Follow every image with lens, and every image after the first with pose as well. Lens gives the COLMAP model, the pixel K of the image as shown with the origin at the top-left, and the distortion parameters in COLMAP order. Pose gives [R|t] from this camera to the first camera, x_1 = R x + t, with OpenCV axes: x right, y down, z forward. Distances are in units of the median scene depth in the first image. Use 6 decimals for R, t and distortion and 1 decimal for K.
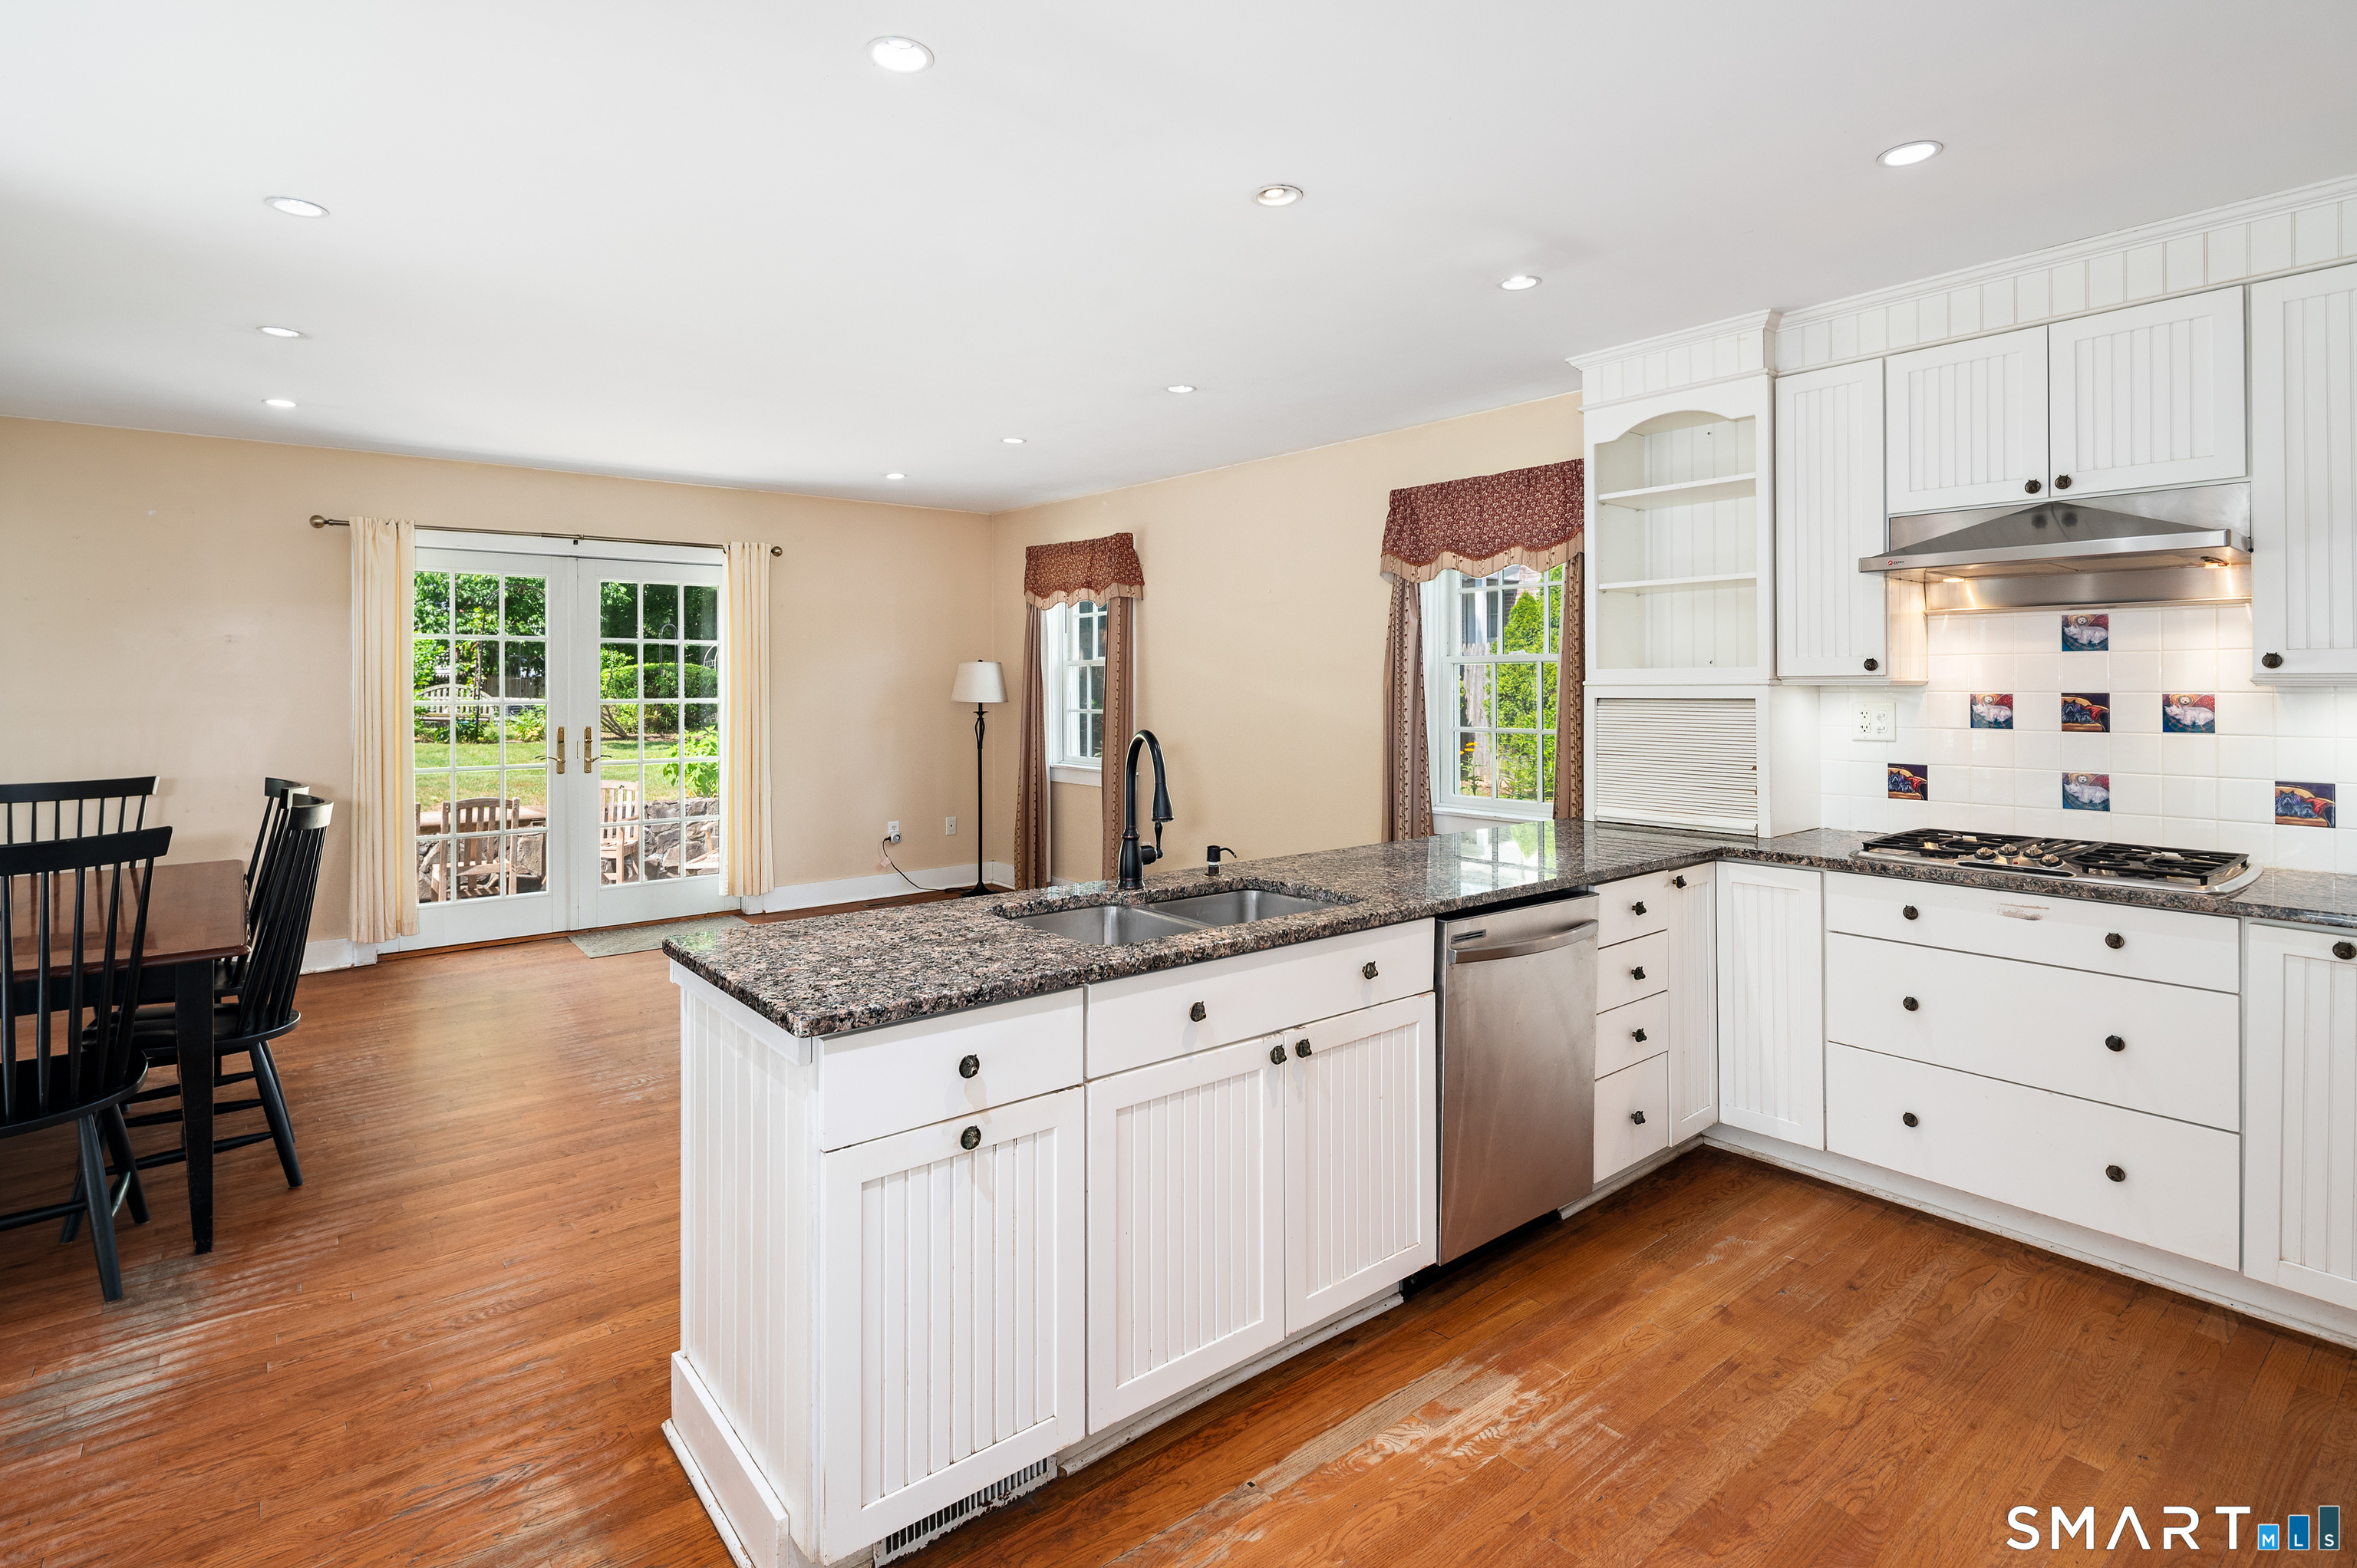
lens RADIAL K [[1143.9, 0, 1181.0], [0, 1143.9, 680.1], [0, 0, 1]] dist [0.001514, -0.002090]
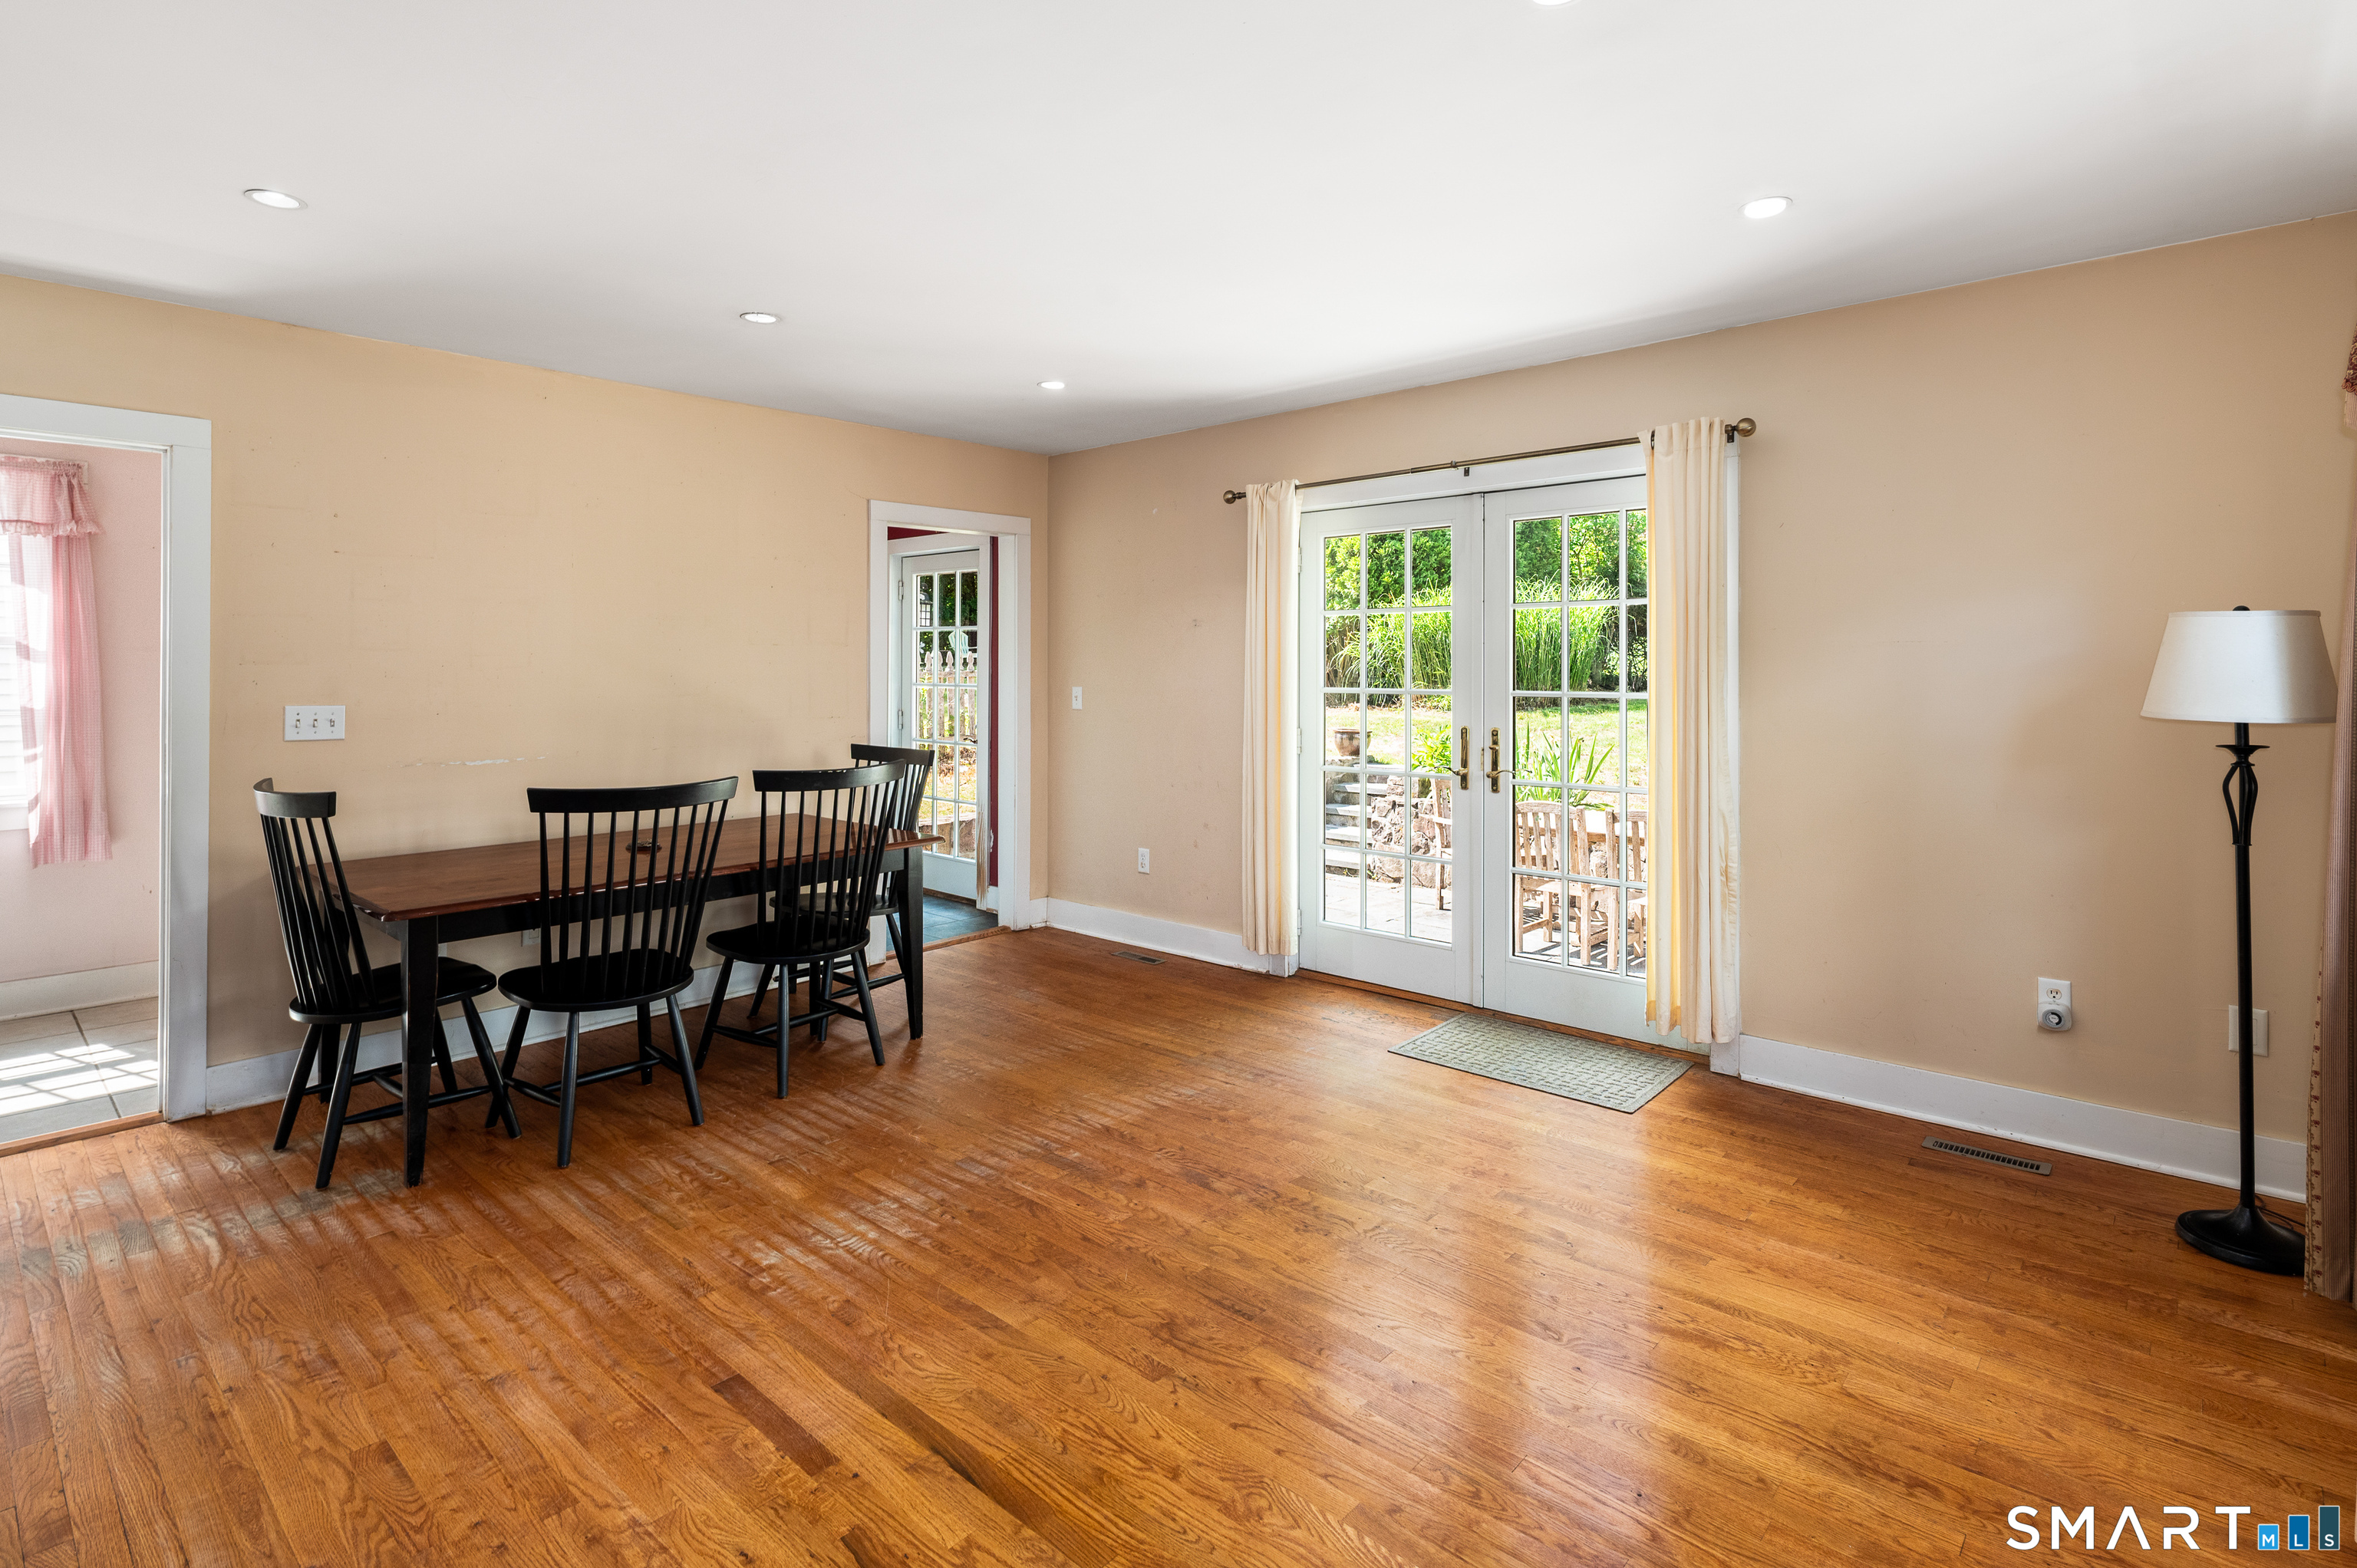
lens RADIAL K [[1155.2, 0, 1181.4], [0, 1155.2, 653.5], [0, 0, 1]] dist [0.003518, -0.000449]
pose [[0.162545, -0.009241, -0.986658, 0.367331], [0.000430, 0.999957, -0.009294, 0.001642], [0.986701, 0.001087, 0.162542, 1.555035]]
